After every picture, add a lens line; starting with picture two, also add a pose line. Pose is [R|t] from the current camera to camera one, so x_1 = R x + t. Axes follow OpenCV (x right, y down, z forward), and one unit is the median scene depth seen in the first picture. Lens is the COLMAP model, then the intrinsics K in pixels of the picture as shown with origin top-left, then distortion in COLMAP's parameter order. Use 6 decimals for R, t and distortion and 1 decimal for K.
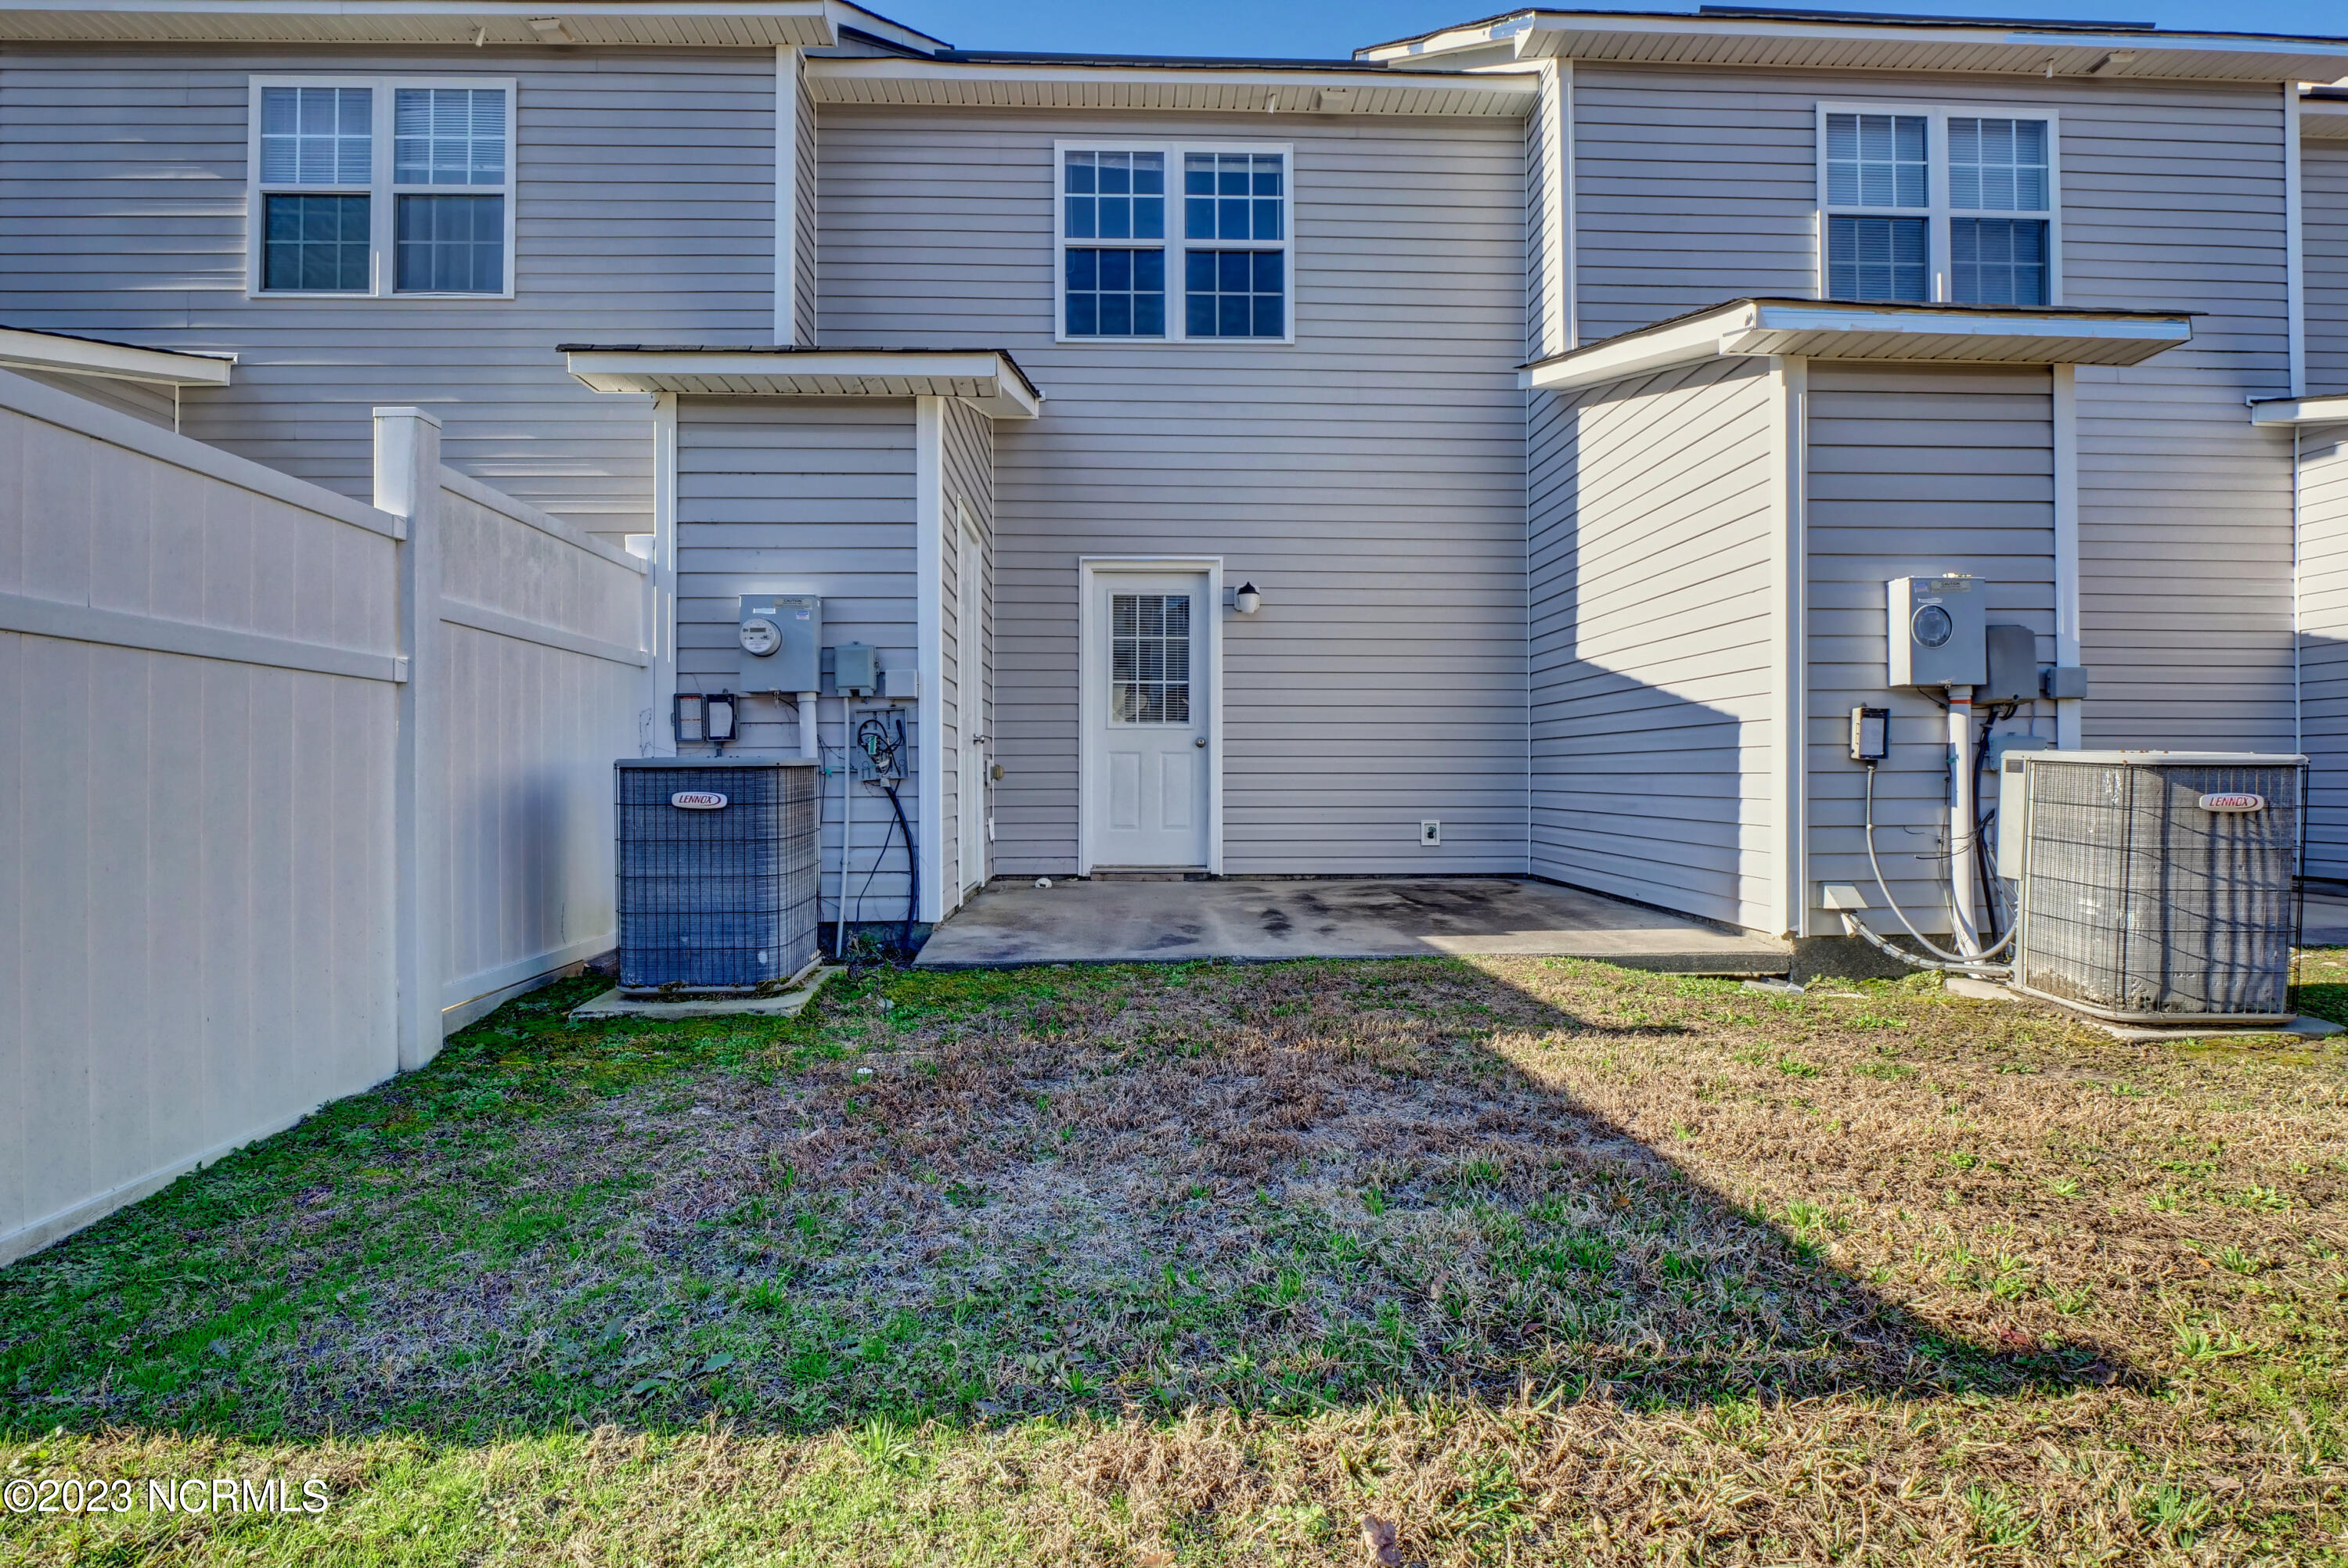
lens RADIAL K [[1143.6, 0, 1168.7], [0, 1143.6, 775.0], [0, 0, 1]] dist [-0.014677, -0.000397]
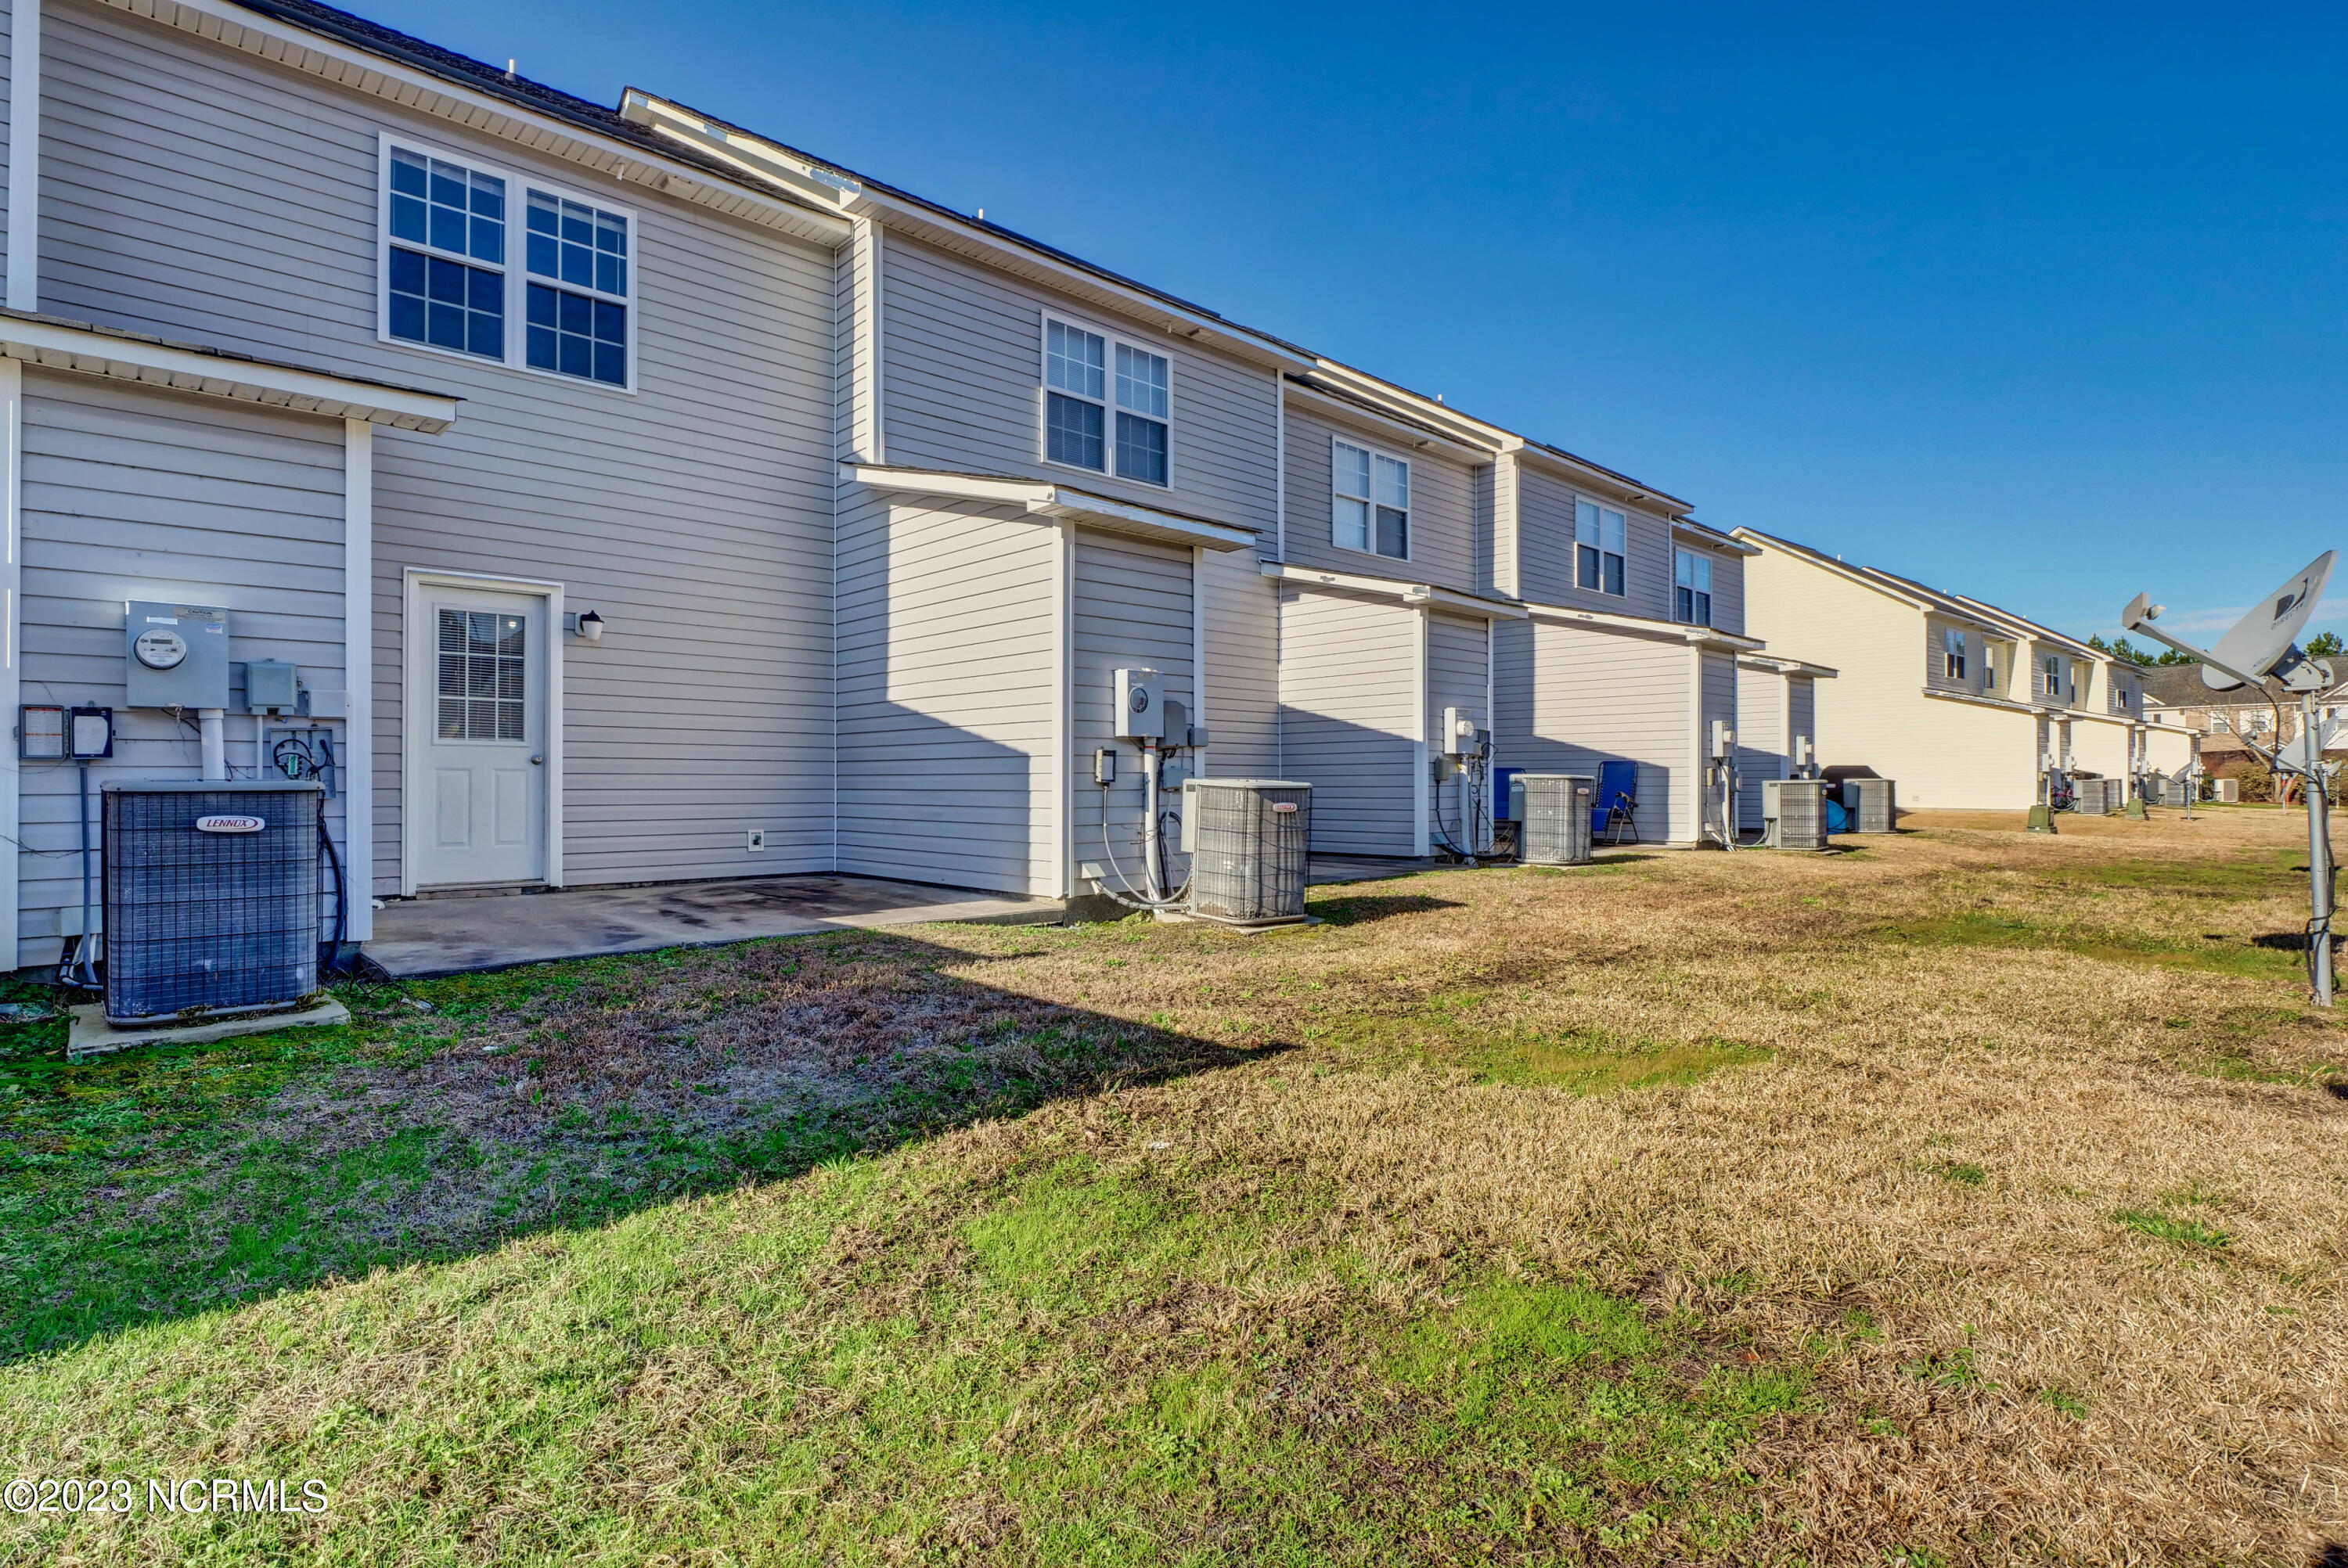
lens RADIAL K [[1164.7, 0, 1170.5], [0, 1164.7, 785.8], [0, 0, 1]] dist [-0.015063, -0.001212]
pose [[0.748869, -0.000556, 0.662718, -0.350388], [-0.000834, 0.999998, 0.001782, -0.010831], [-0.662718, -0.001887, 0.748867, -0.243340]]
